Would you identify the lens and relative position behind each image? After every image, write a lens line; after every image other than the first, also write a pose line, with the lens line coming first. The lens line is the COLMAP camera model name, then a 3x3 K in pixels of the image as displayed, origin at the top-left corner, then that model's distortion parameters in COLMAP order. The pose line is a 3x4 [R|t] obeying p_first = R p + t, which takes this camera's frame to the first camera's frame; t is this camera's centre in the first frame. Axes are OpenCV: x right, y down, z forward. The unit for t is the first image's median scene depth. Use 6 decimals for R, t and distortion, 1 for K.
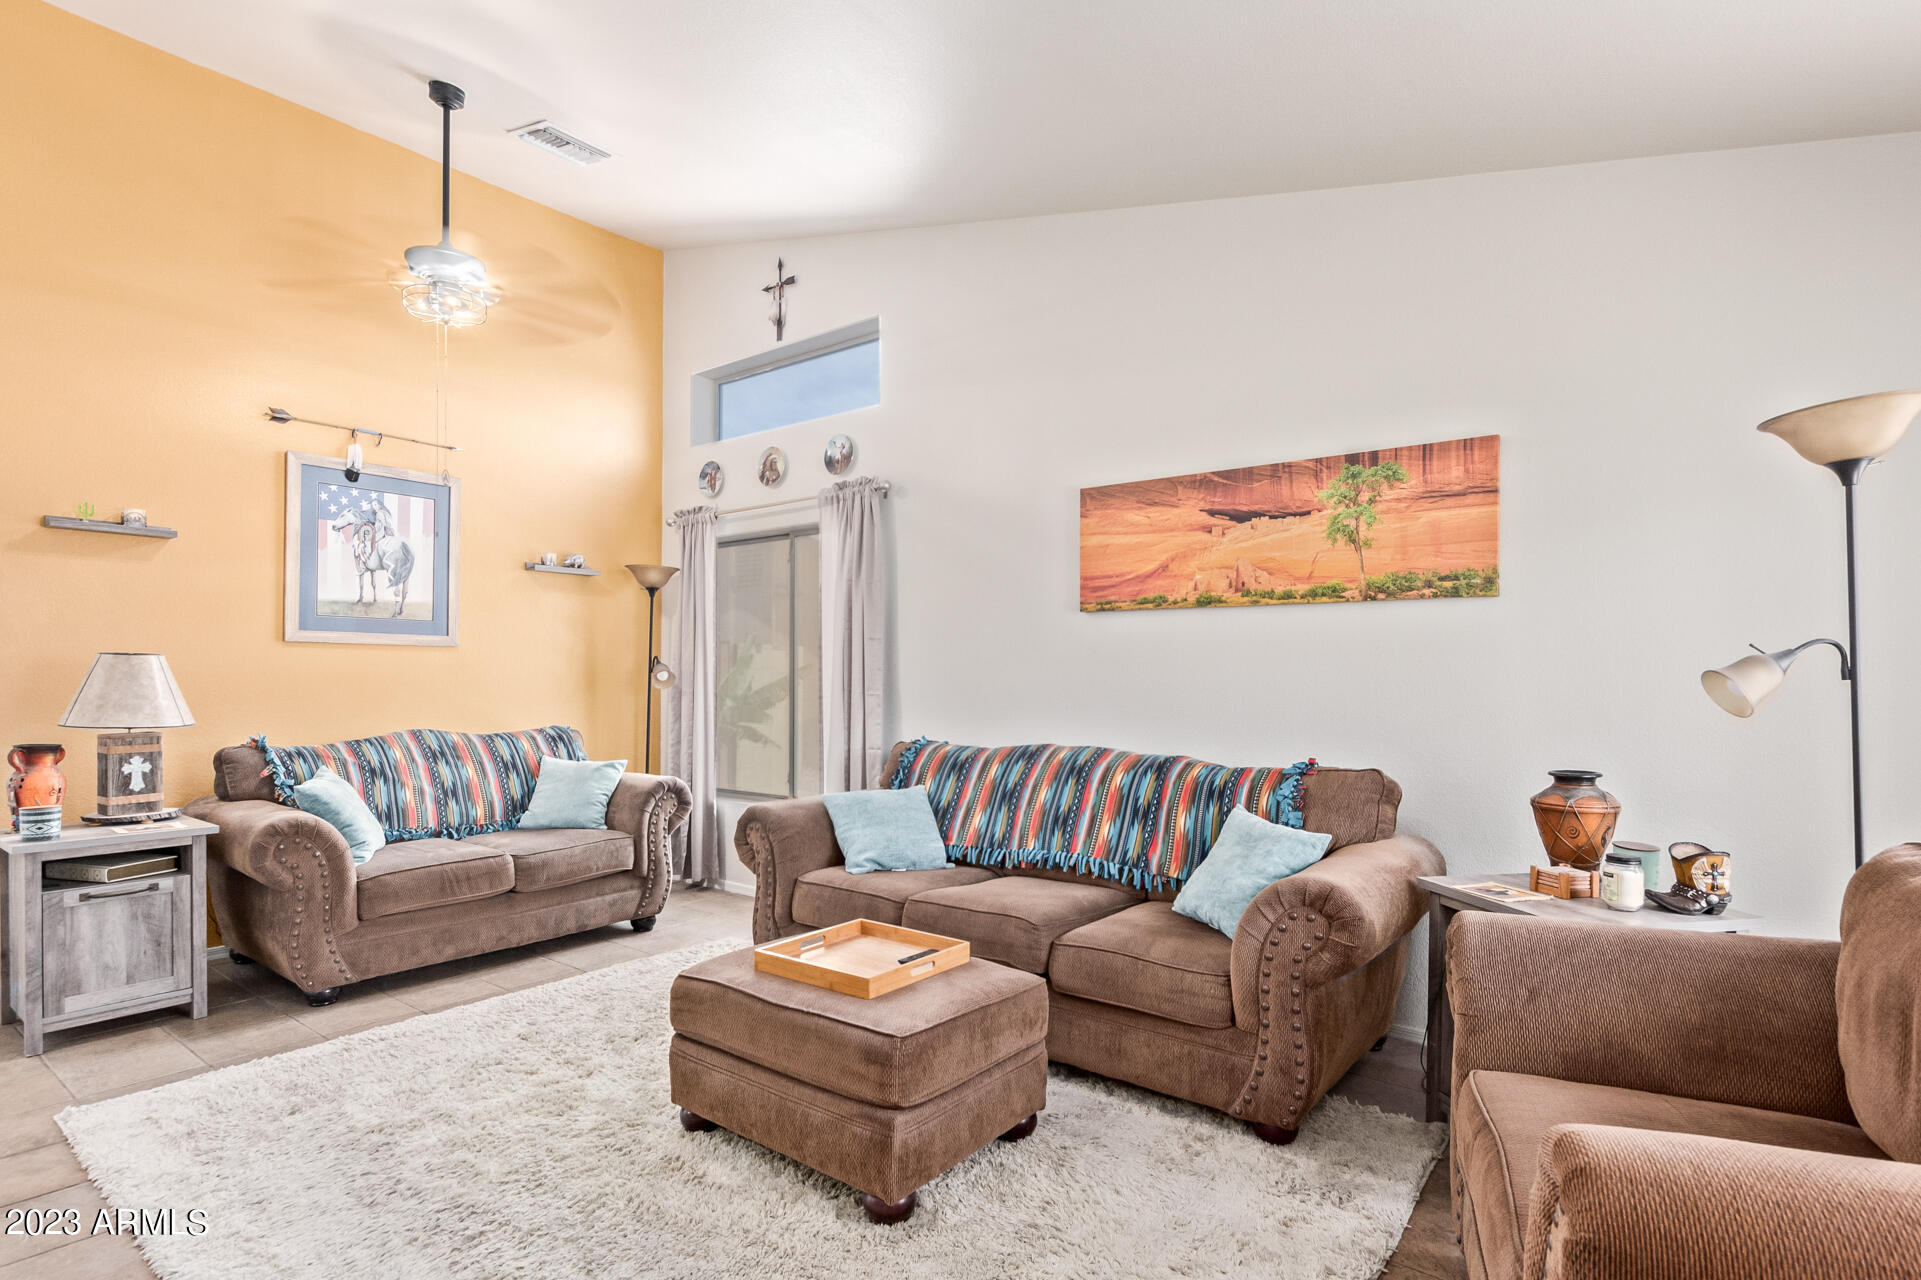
lens RADIAL K [[894.7, 0, 958.0], [0, 894.7, 676.6], [0, 0, 1]] dist [0.003373, 0.000238]
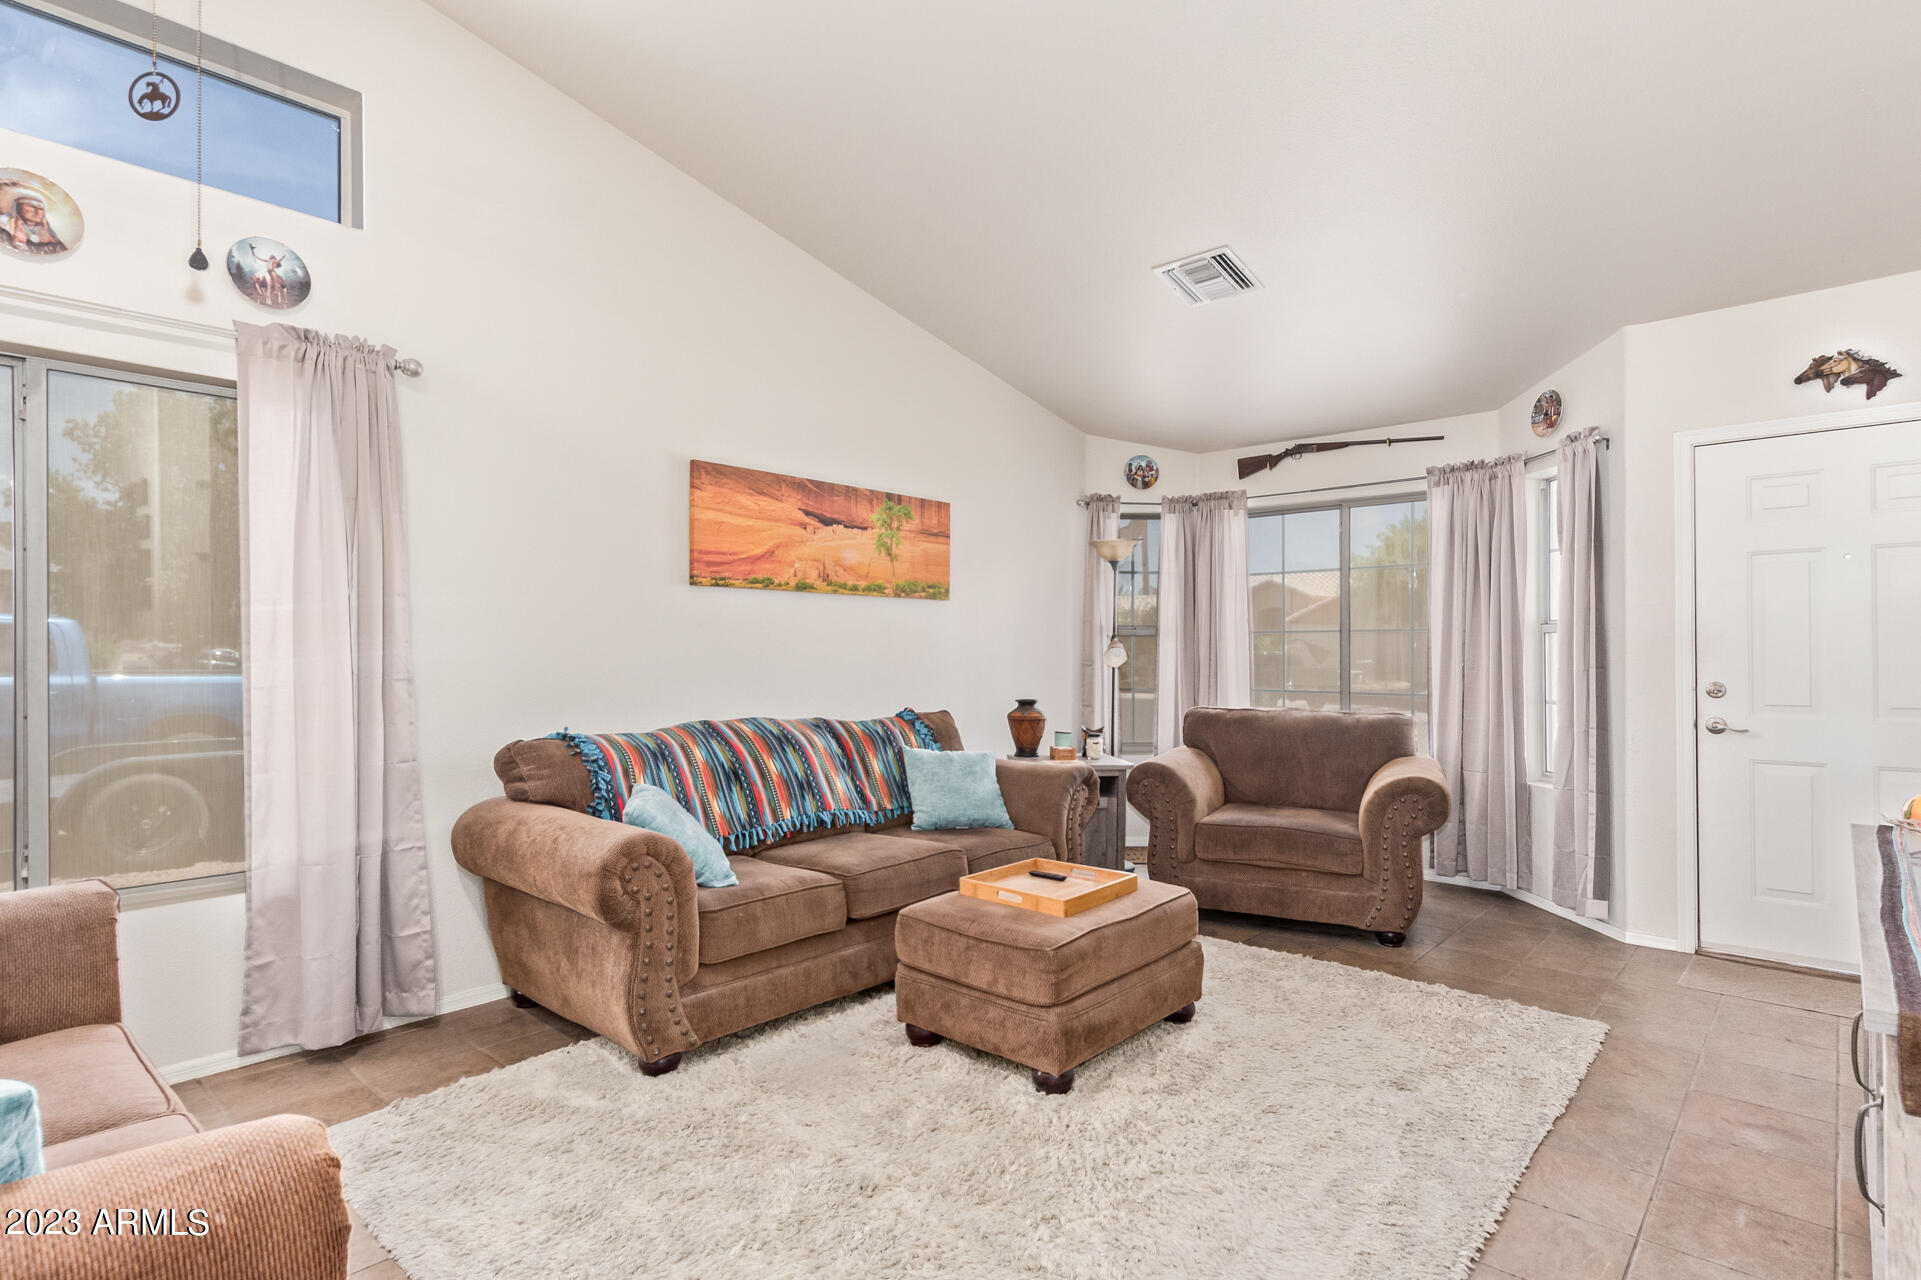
lens RADIAL K [[905.1, 0, 951.4], [0, 905.1, 652.8], [0, 0, 1]] dist [-0.000398, 0.006507]
pose [[0.134553, -0.027121, 0.990535, -0.923832], [-0.016423, 0.999427, 0.029595, -0.035491], [-0.990770, -0.020249, 0.134031, 0.658470]]
